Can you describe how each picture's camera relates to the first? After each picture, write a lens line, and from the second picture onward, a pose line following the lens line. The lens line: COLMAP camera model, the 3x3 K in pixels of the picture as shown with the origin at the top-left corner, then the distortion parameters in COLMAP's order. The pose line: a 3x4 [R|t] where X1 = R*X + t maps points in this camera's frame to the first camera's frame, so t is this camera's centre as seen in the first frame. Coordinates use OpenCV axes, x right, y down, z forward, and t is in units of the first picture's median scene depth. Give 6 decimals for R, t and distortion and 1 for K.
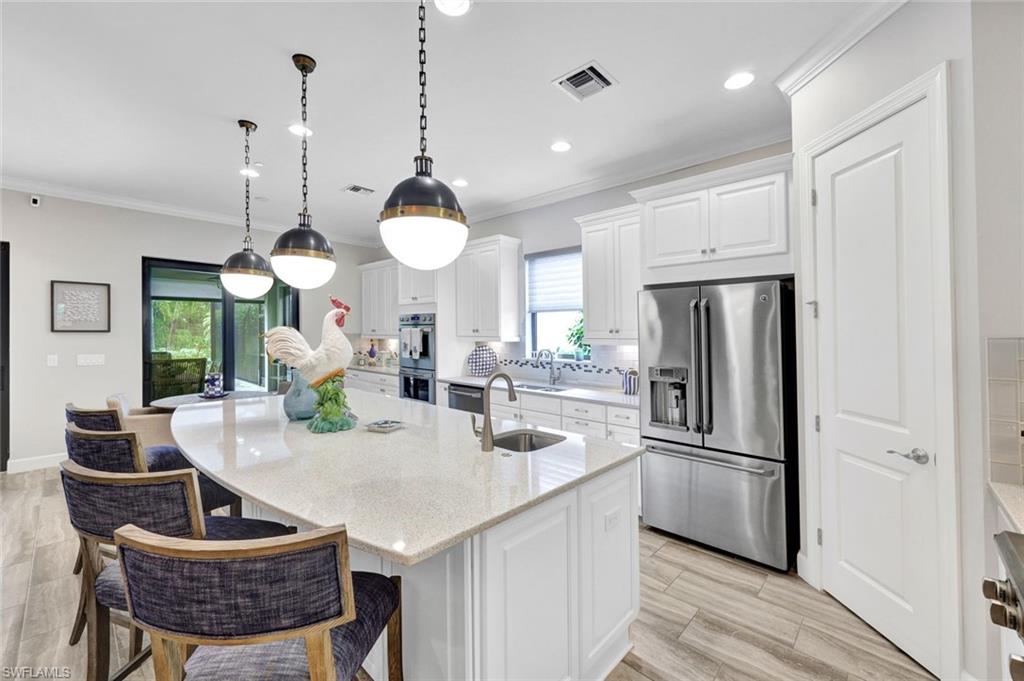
lens RADIAL K [[419.7, 0, 505.9], [0, 419.7, 324.1], [0, 0, 1]] dist [-0.000025, -0.000209]
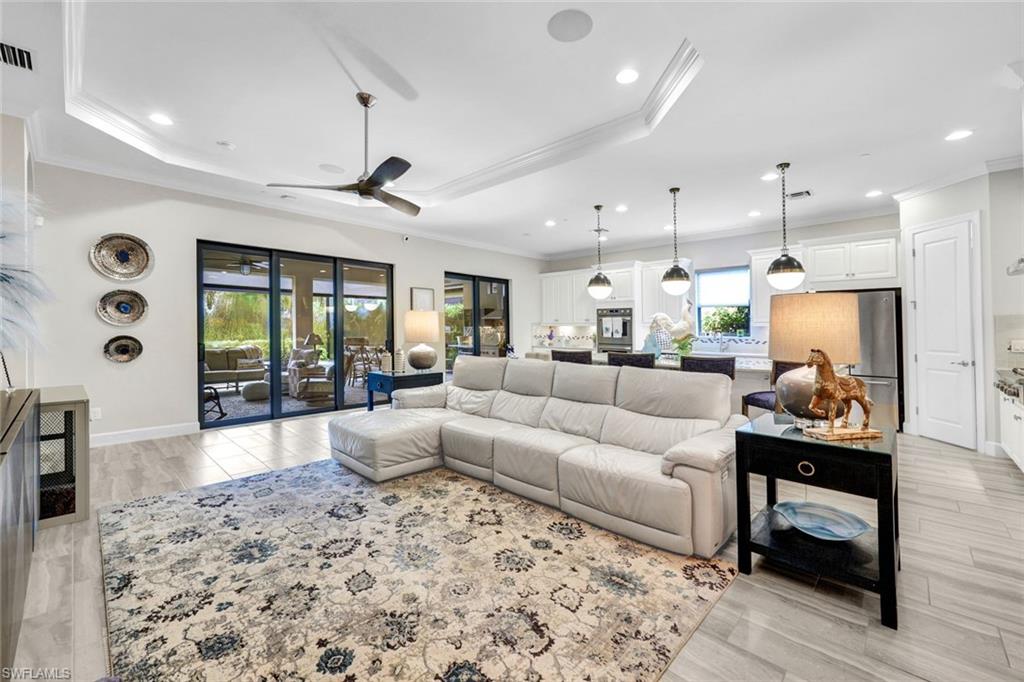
lens RADIAL K [[418.1, 0, 510.7], [0, 418.1, 319.2], [0, 0, 1]] dist [0.000043, 0.000041]
pose [[0.999956, 0.000042, -0.009335, -0.695772], [-0.000065, 0.999997, -0.002492, 0.023632], [0.009335, 0.002493, 0.999953, -0.614838]]
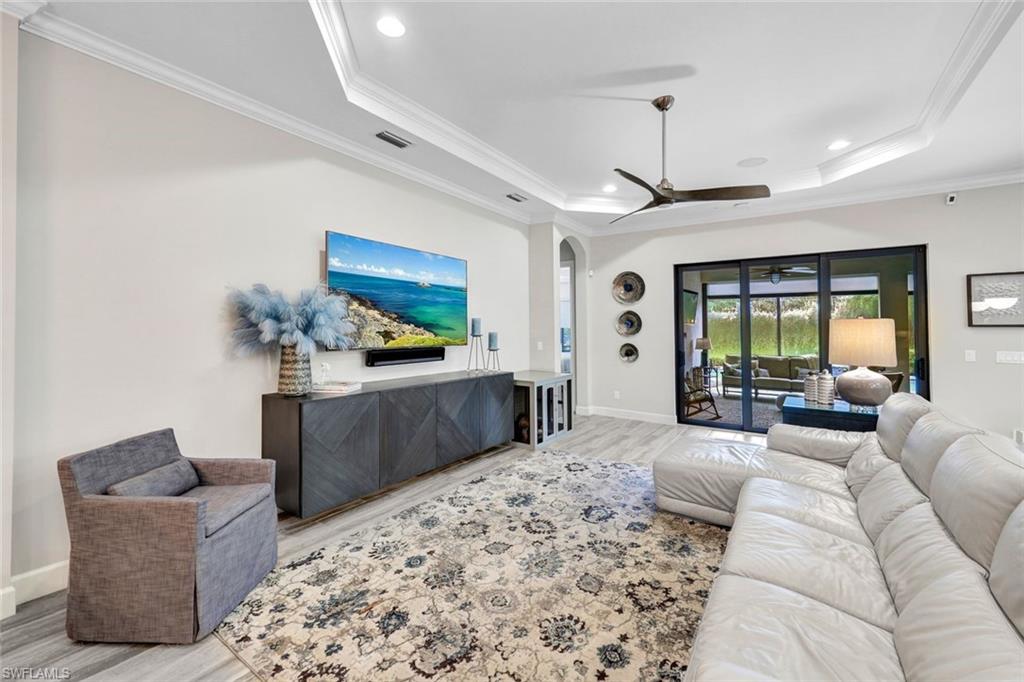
lens RADIAL K [[415.8, 0, 514.5], [0, 415.8, 325.8], [0, 0, 1]] dist [0.000692, 0.000051]
pose [[0.150650, -0.014303, -0.988484, -0.280792], [0.017904, 0.999771, -0.011737, 0.009197], [0.988425, -0.015930, 0.150871, -0.210466]]
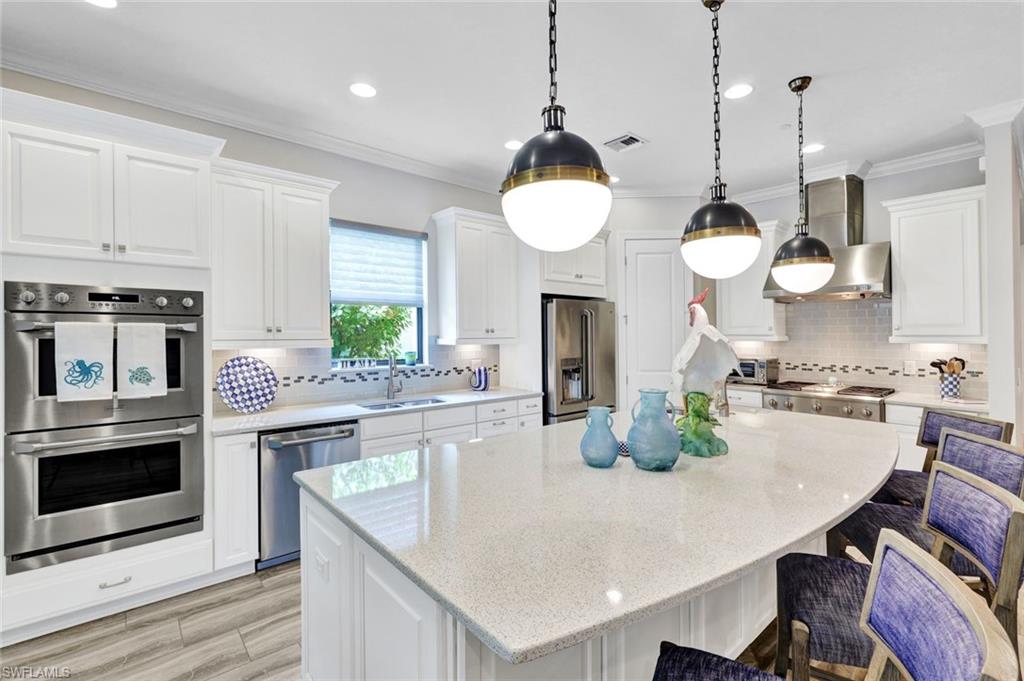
lens RADIAL K [[457.4, 0, 512.0], [0, 457.4, 326.1], [0, 0, 1]] dist [-0.000546, 0.000042]
pose [[0.103915, 0.011879, 0.994515, -0.740101], [-0.018665, 0.999776, -0.009991, 0.012582], [-0.994411, -0.017524, 0.104114, 0.704640]]
